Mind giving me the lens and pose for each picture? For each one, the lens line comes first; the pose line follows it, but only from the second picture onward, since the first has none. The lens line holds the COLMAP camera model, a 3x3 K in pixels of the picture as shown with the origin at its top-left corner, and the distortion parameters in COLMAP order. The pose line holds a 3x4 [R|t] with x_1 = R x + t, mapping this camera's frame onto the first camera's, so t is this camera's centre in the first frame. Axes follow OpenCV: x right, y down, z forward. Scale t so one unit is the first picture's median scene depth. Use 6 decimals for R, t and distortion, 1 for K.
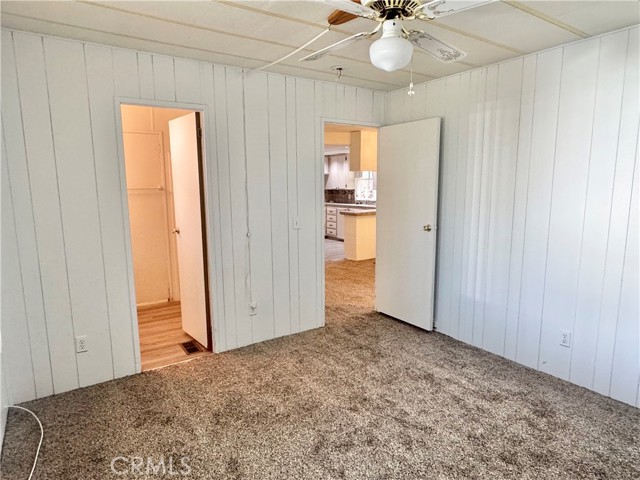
lens RADIAL K [[394.7, 0, 317.3], [0, 394.7, 242.3], [0, 0, 1]] dist [-0.003769, 0.002783]
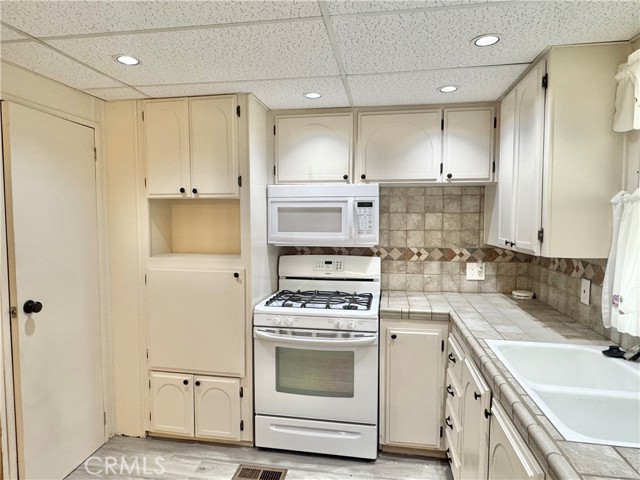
lens RADIAL K [[394.7, 0, 317.3], [0, 394.7, 242.3], [0, 0, 1]] dist [-0.003769, 0.002783]
pose [[0.720321, 0.052048, -0.691685, 0.121520], [-0.113464, 0.992591, -0.043471, -0.120102], [0.684298, 0.109795, 0.720890, 0.797676]]
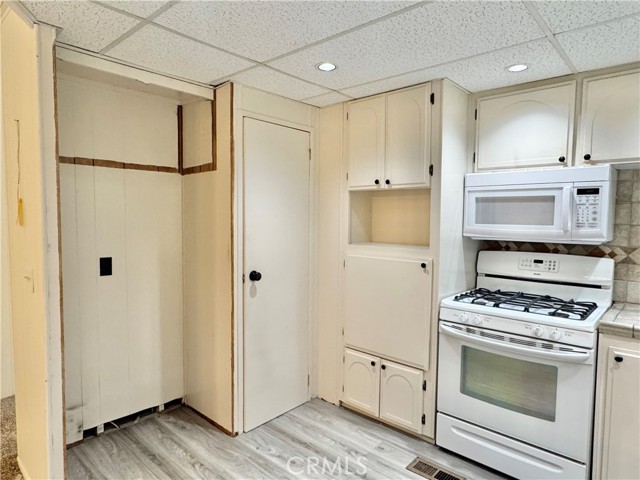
lens RADIAL K [[394.7, 0, 317.3], [0, 394.7, 242.3], [0, 0, 1]] dist [-0.003769, 0.002783]
pose [[0.234368, 0.072622, -0.969432, 0.134618], [-0.161282, 0.986291, 0.034894, -0.117011], [0.958676, 0.148174, 0.242868, 0.817627]]
